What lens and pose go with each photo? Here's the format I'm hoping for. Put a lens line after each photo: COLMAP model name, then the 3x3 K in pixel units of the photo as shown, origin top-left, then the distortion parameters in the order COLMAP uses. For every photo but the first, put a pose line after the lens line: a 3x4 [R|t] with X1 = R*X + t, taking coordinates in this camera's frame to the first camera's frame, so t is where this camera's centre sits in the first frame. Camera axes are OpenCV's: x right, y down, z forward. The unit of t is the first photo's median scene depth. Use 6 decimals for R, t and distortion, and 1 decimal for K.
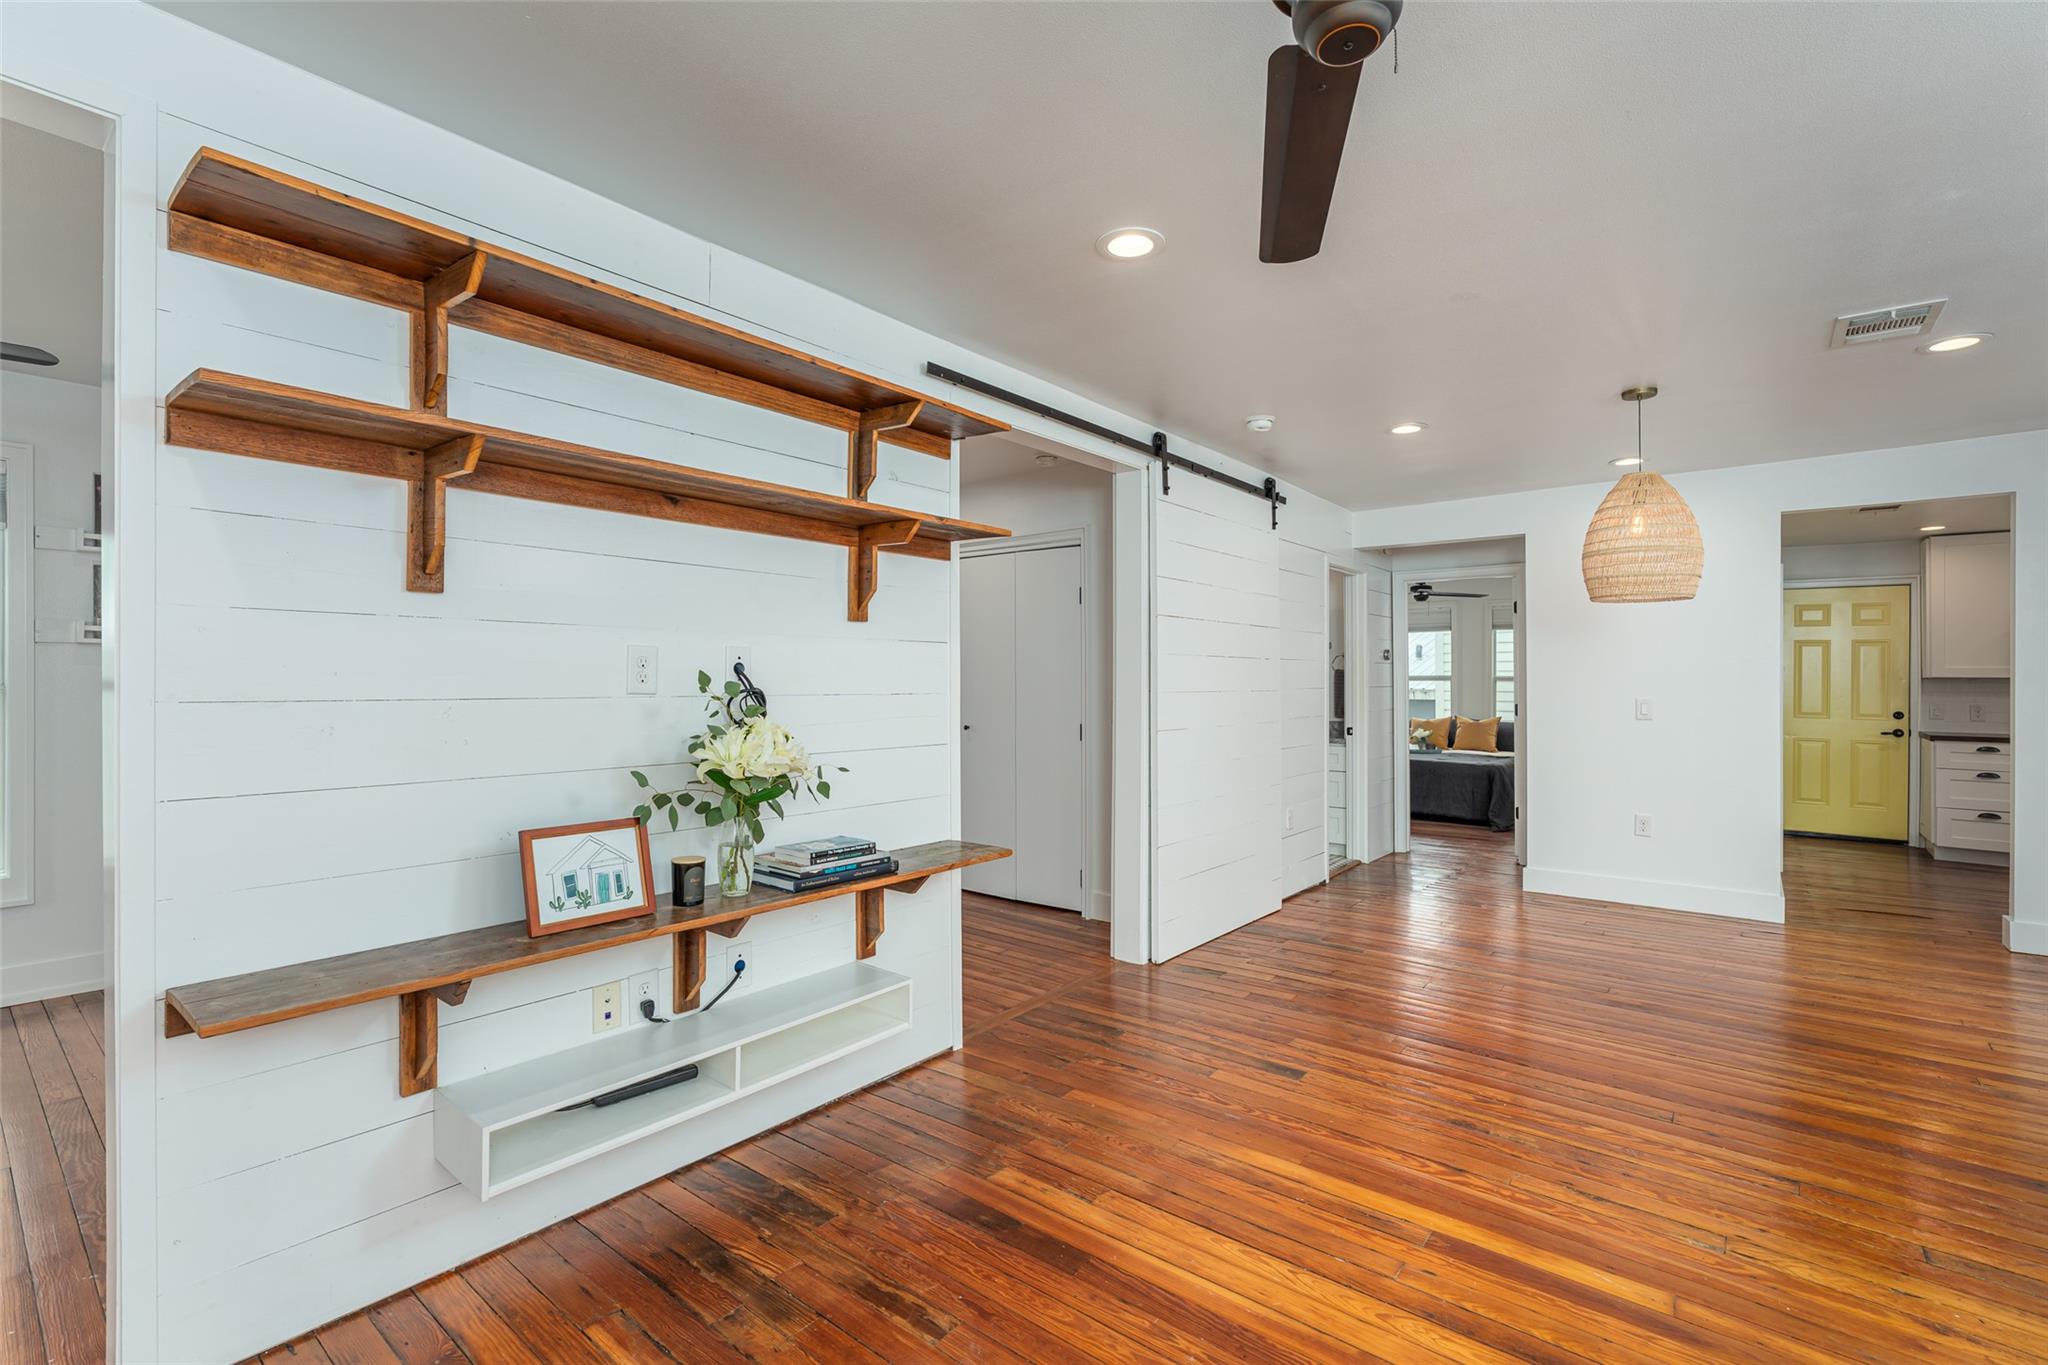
lens RADIAL K [[910.7, 0, 1003.4], [0, 910.7, 680.7], [0, 0, 1]] dist [0.001428, 0.000869]
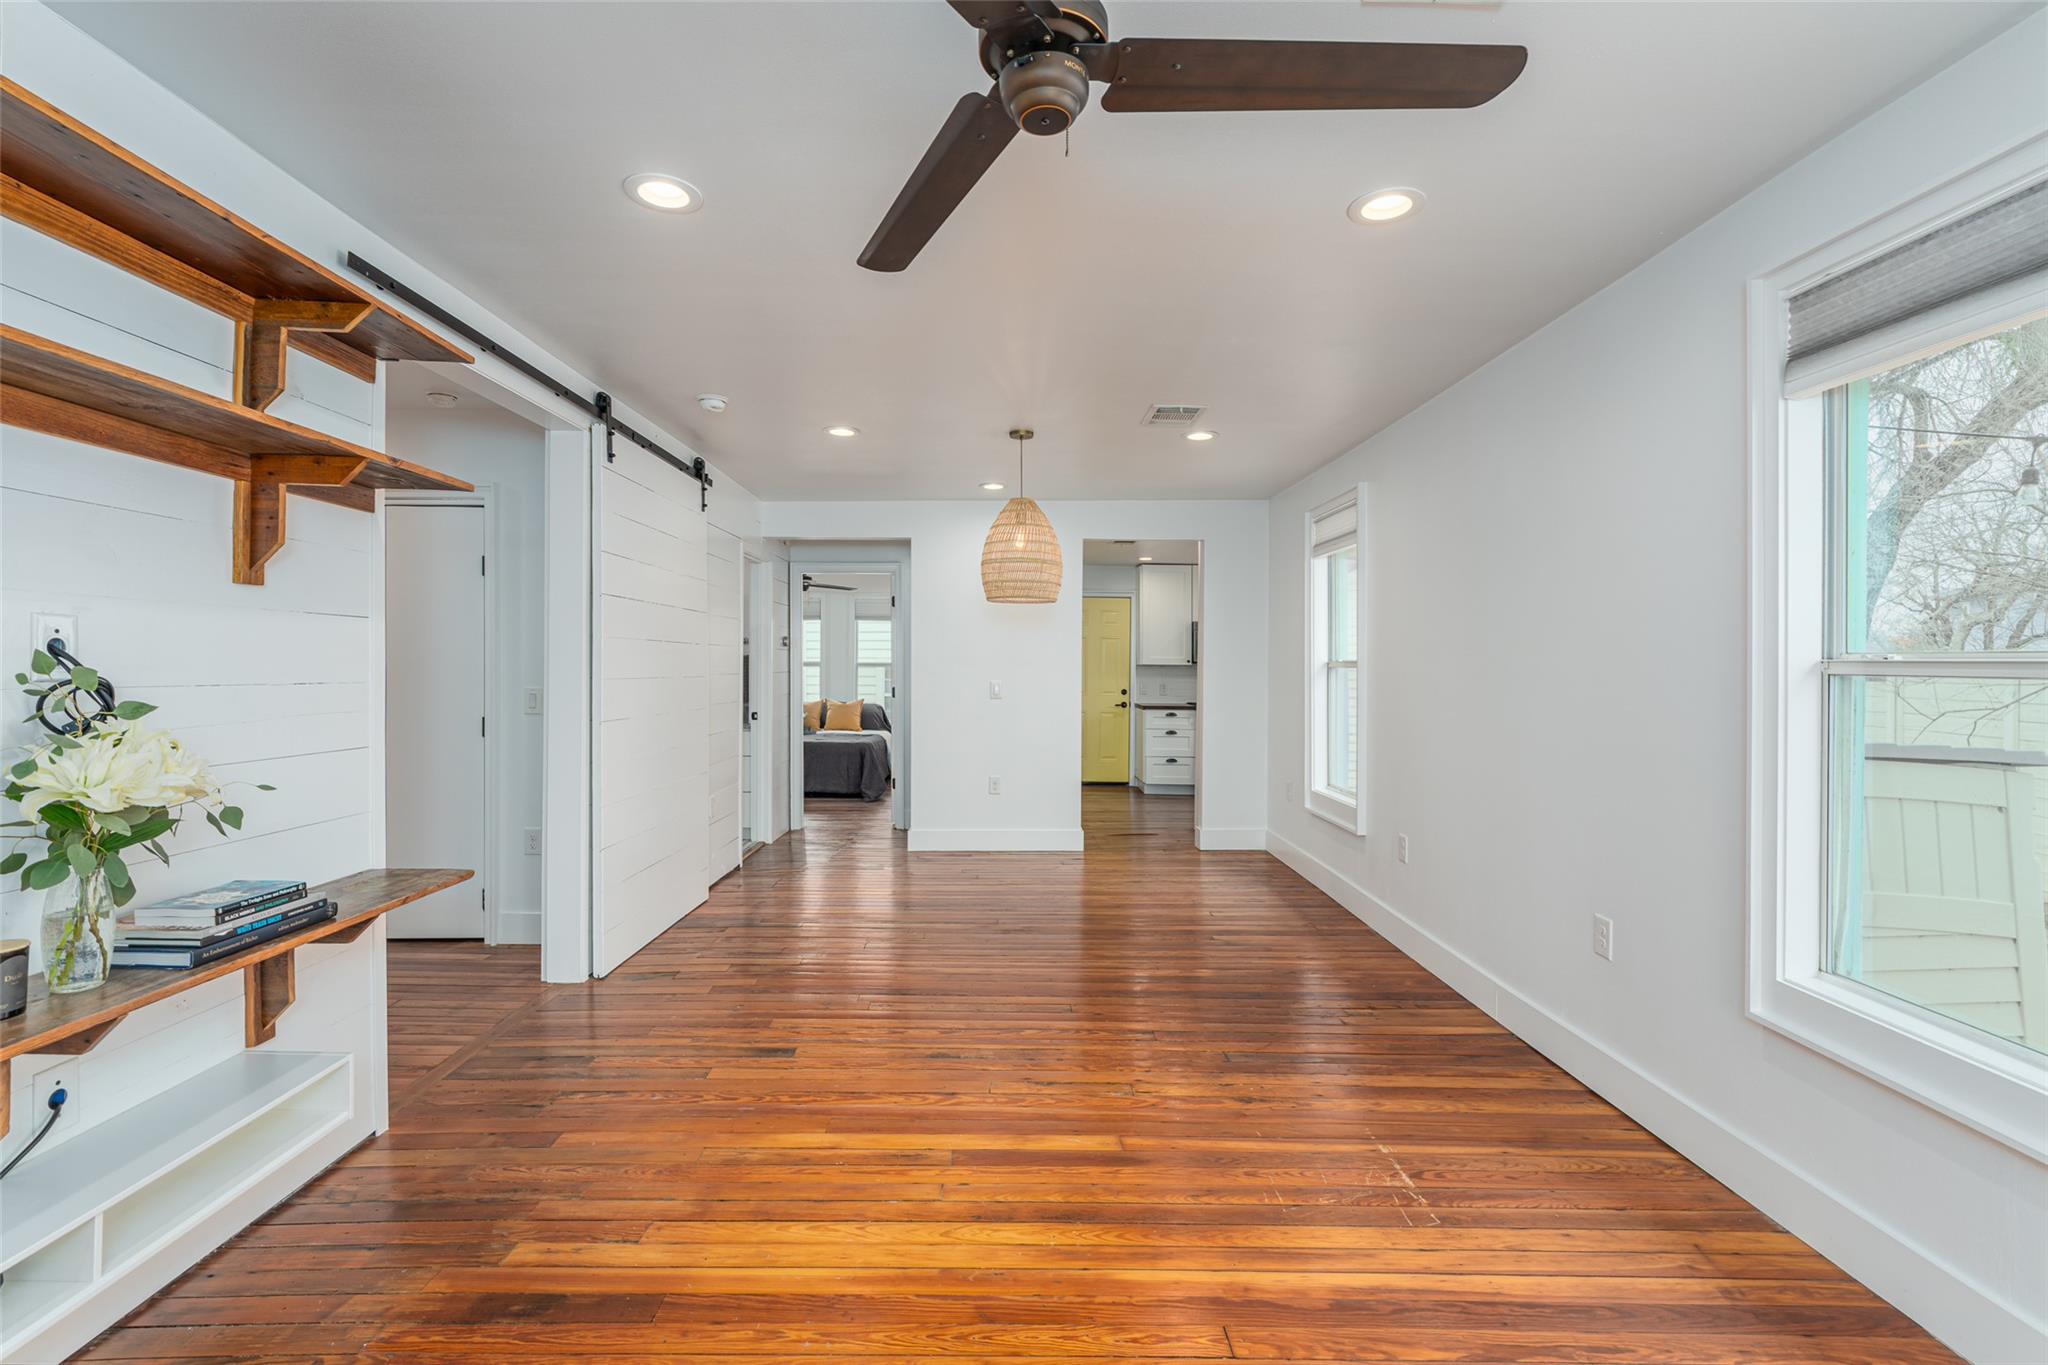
lens RADIAL K [[939.1, 0, 986.6], [0, 939.1, 669.0], [0, 0, 1]] dist [0.000203, 0.000927]
pose [[0.779595, 0.000289, 0.626284, -0.168774], [-0.002555, 0.999993, 0.002719, -0.000891], [-0.626279, -0.003720, 0.779590, 0.043779]]
